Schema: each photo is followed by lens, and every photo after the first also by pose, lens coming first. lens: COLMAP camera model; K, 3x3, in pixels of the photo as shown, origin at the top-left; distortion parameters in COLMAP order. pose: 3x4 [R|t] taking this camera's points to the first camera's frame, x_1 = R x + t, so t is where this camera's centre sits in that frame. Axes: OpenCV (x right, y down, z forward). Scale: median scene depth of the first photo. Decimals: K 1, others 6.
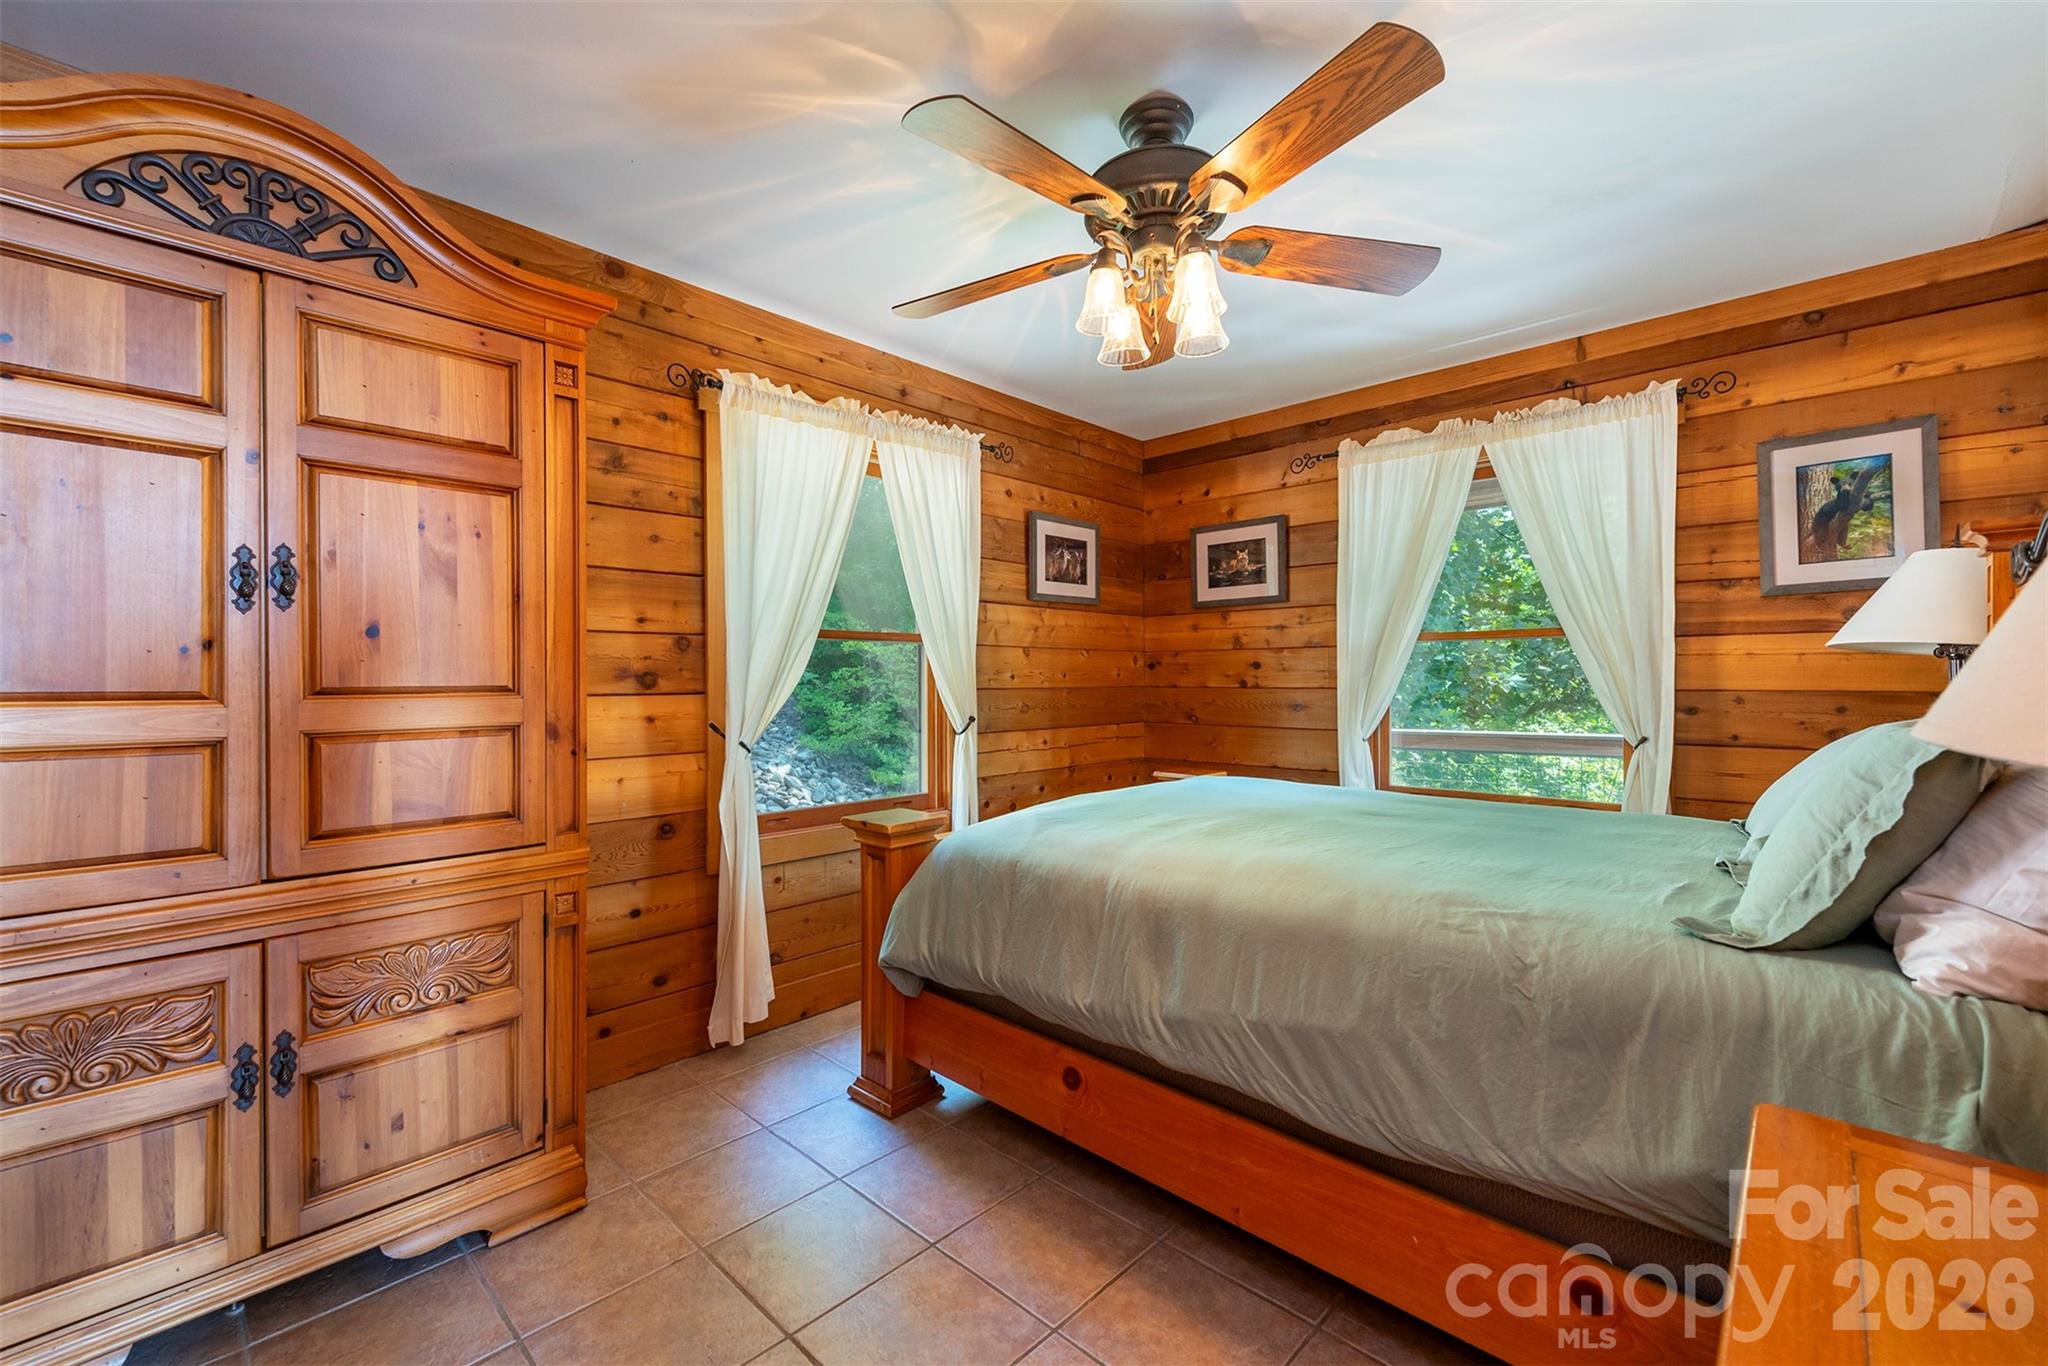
lens RADIAL K [[846.1, 0, 1015.8], [0, 846.1, 680.4], [0, 0, 1]] dist [0.006645, 0.000101]
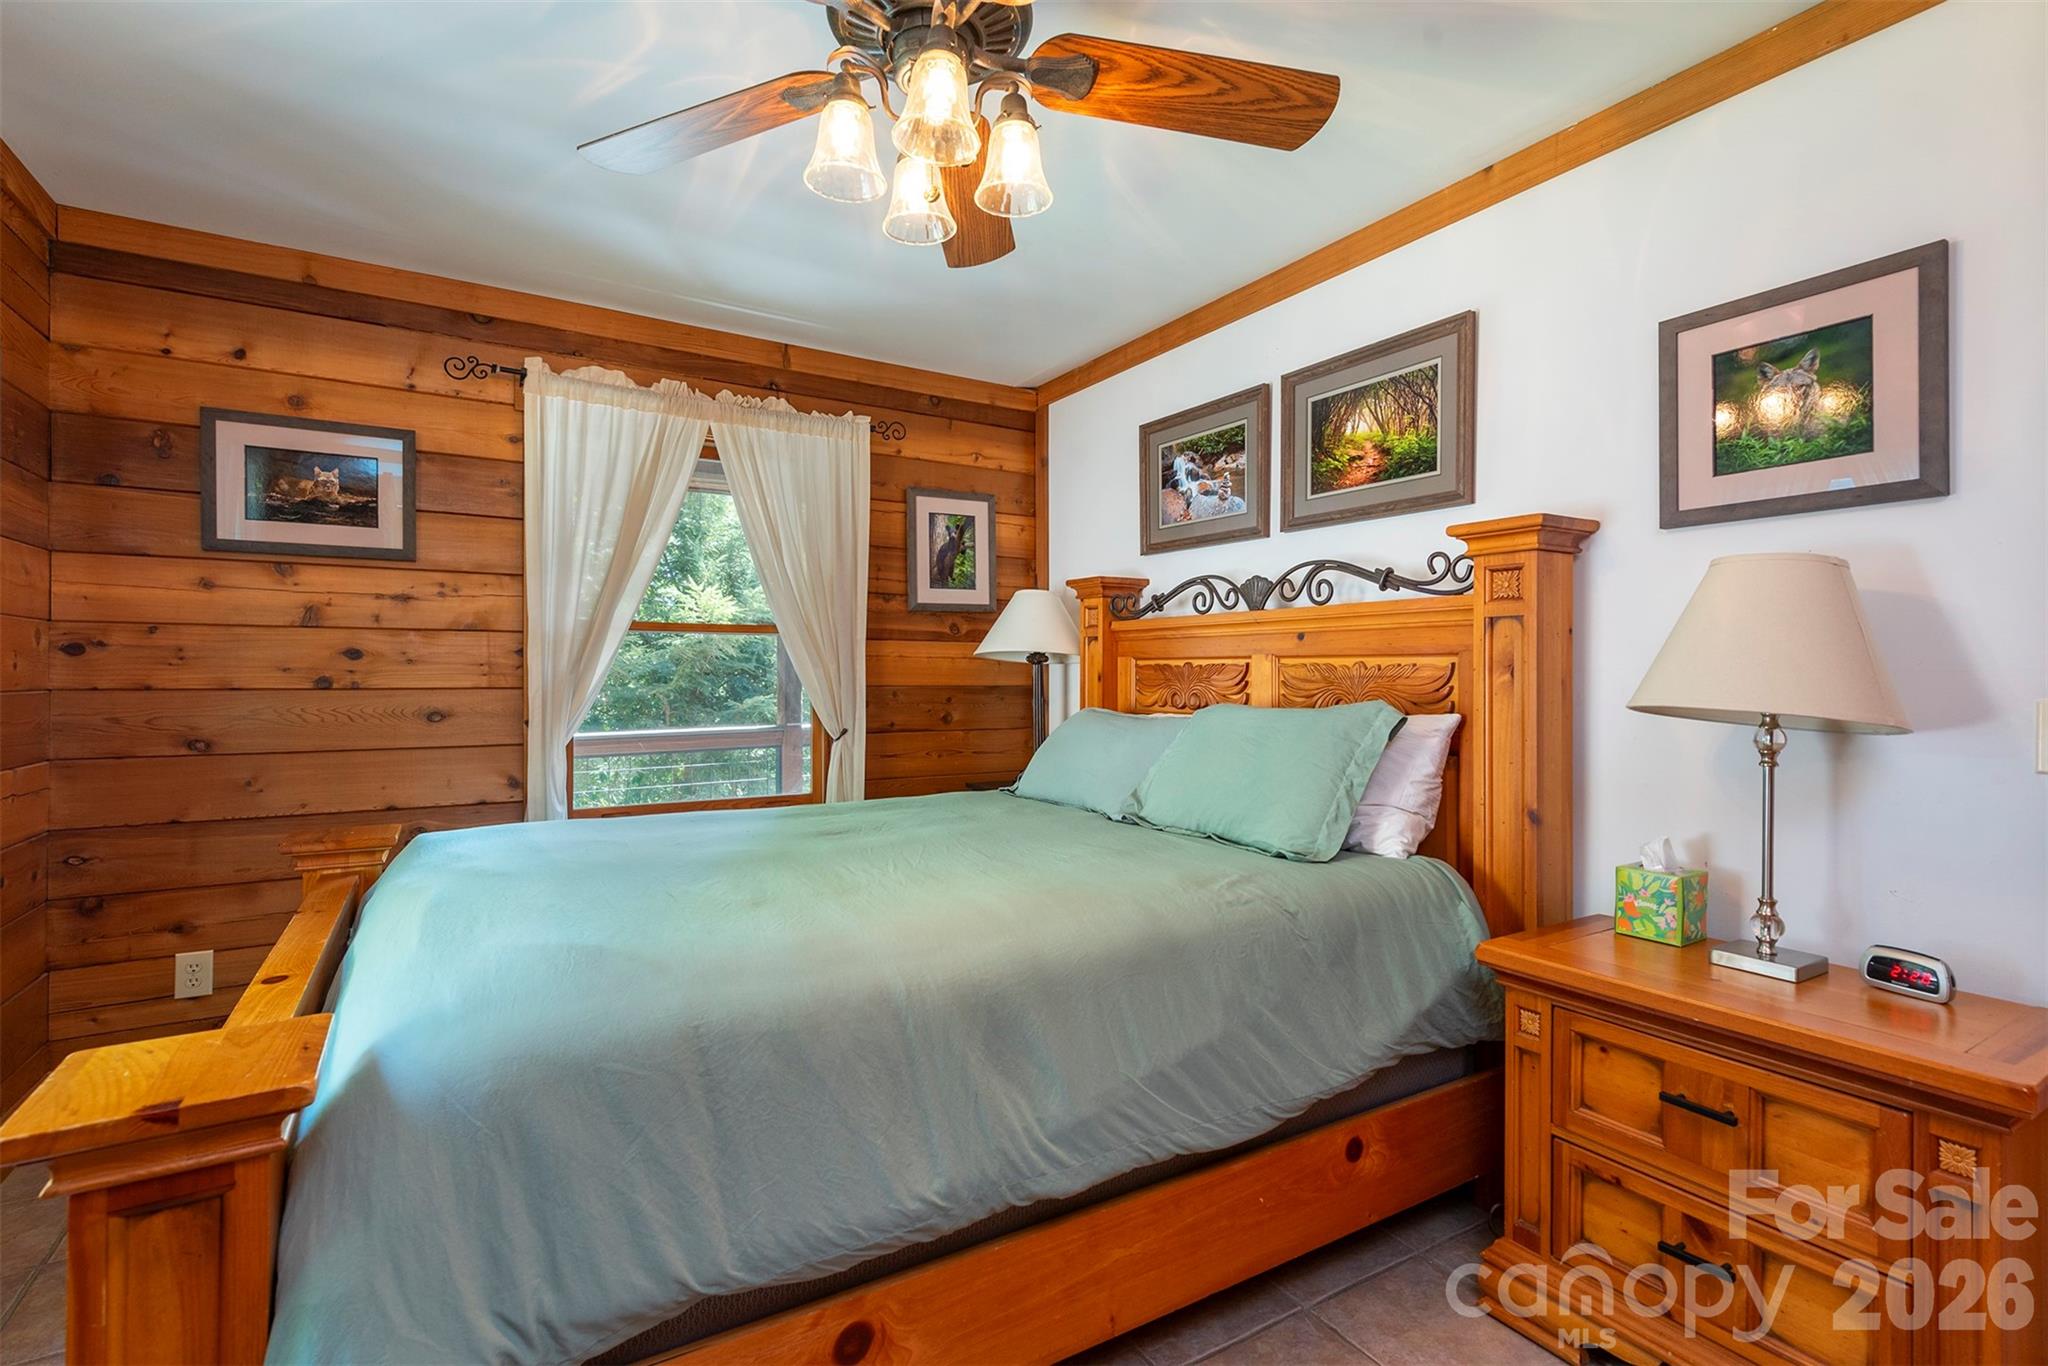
lens RADIAL K [[929.7, 0, 968.1], [0, 929.7, 670.2], [0, 0, 1]] dist [0.008999, -0.006222]
pose [[0.262830, 0.006952, 0.964817, -0.325871], [-0.002190, 0.999976, -0.006609, -0.002037], [-0.964840, -0.000376, 0.262839, 0.440757]]
